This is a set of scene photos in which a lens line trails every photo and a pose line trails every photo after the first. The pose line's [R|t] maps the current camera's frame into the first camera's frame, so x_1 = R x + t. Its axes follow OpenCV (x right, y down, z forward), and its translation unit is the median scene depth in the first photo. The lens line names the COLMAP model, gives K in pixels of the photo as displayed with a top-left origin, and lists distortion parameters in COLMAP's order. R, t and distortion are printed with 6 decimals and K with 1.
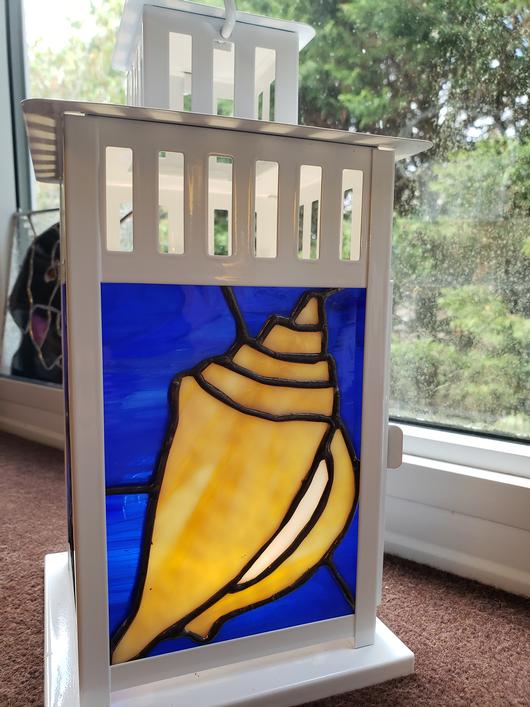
lens RADIAL K [[573.2, 0, 261.5], [0, 573.2, 355.4], [0, 0, 1]] dist [-0.012267, 0.033535]
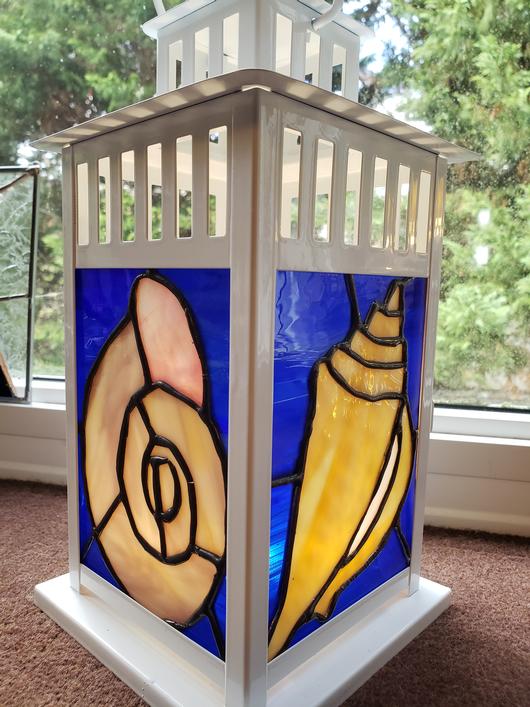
lens RADIAL K [[573.2, 0, 265.4], [0, 573.2, 354.6], [0, 0, 1]] dist [-0.012267, 0.033535]
pose [[0.897590, -0.048966, 0.438102, -0.085956], [0.041056, 0.998778, 0.027516, -0.001427], [-0.438914, -0.006711, 0.898504, 0.016671]]
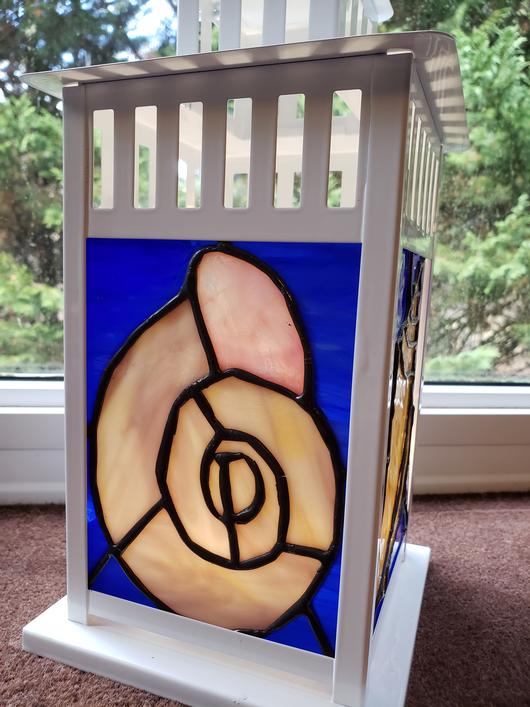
lens RADIAL K [[573.2, 0, 261.1], [0, 573.2, 354.7], [0, 0, 1]] dist [-0.012267, 0.033535]
pose [[0.660628, -0.089516, 0.745357, -0.143767], [0.051032, 0.995924, 0.074378, -0.004478], [-0.748977, -0.011099, 0.662503, 0.073162]]
